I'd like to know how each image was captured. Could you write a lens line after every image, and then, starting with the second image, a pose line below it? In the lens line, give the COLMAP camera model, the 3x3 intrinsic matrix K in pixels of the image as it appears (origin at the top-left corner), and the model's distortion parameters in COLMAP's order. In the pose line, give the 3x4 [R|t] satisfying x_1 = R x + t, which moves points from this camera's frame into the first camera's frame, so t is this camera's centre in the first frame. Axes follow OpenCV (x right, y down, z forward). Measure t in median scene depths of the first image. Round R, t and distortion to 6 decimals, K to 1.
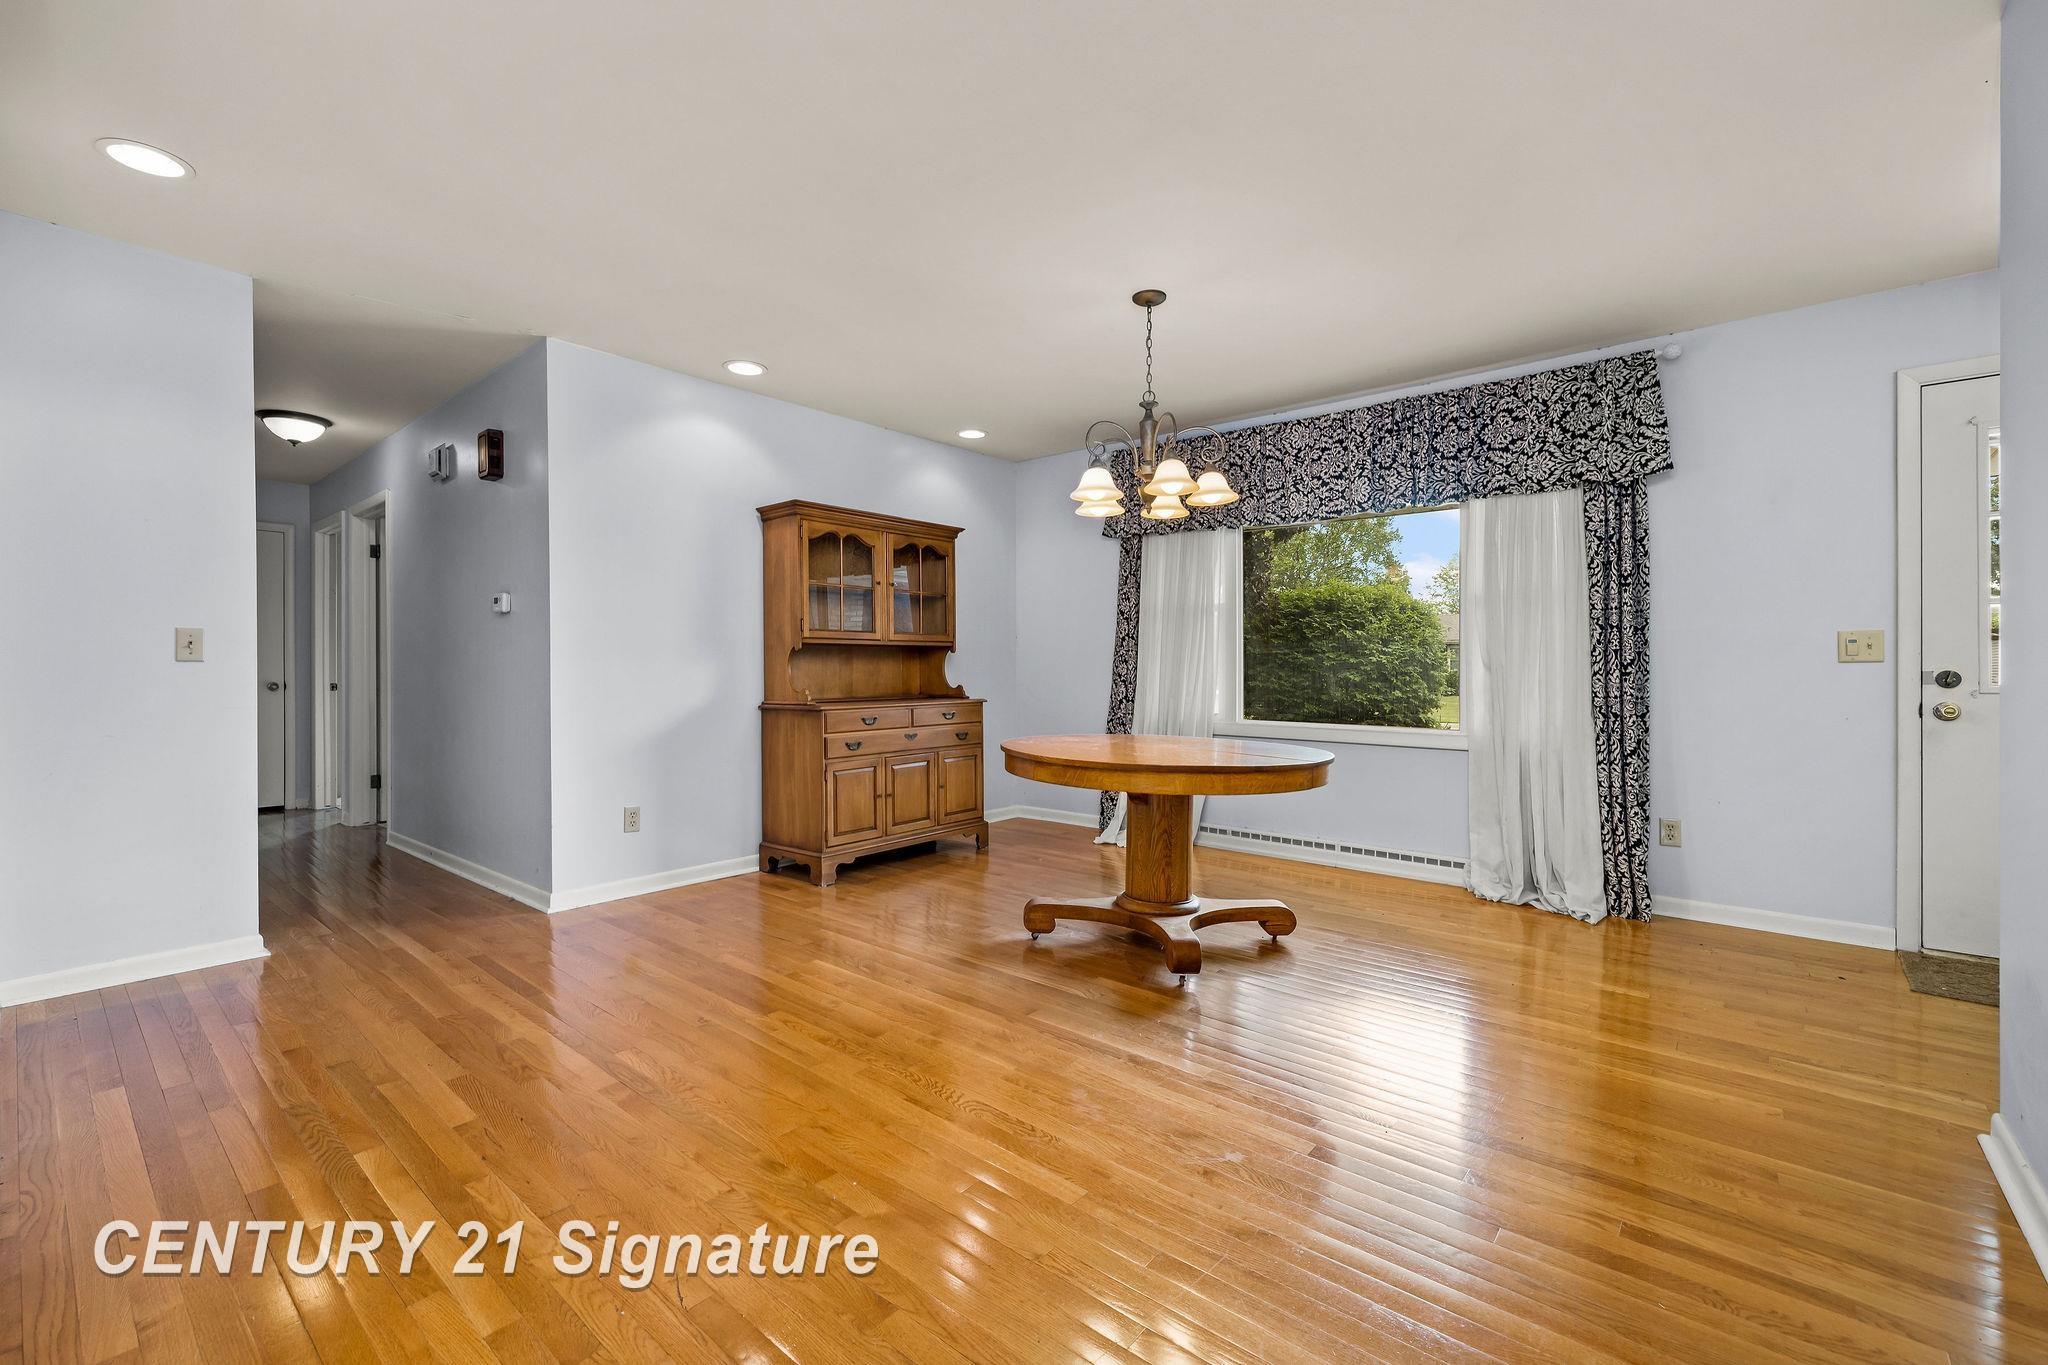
lens RADIAL K [[860.4, 0, 1002.0], [0, 860.4, 678.4], [0, 0, 1]] dist [0.000386, -0.000170]
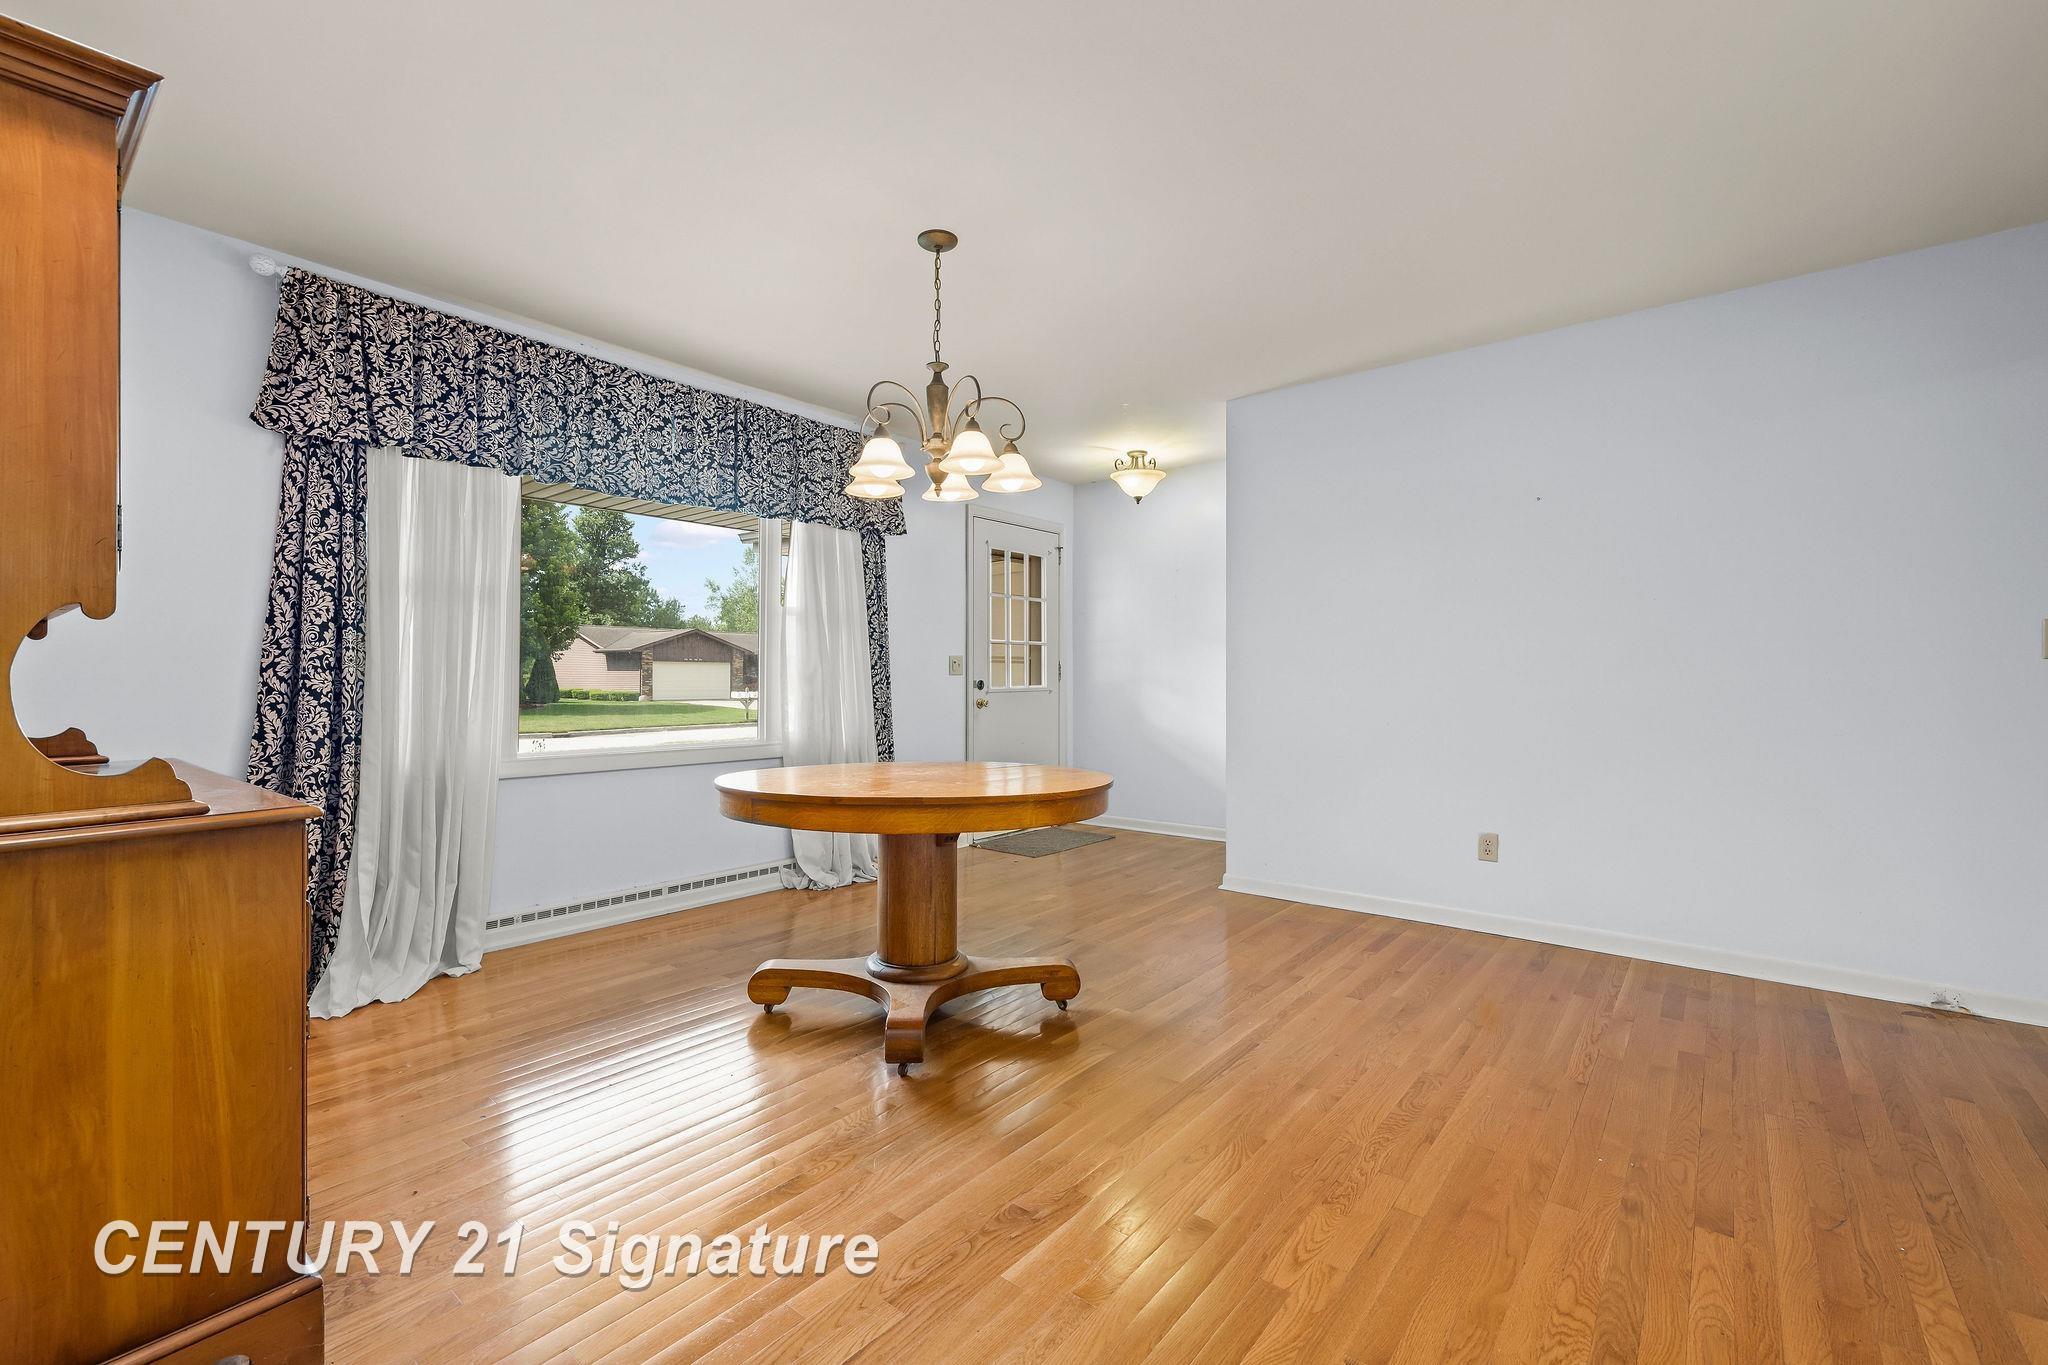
lens RADIAL K [[882.8, 0, 996.5], [0, 882.8, 664.9], [0, 0, 1]] dist [0.002196, 0.000094]
pose [[-0.023061, 0.016665, 0.999595, -0.585487], [0.015512, 0.999747, -0.016309, -0.007786], [-0.999614, 0.015129, -0.023314, 0.821508]]
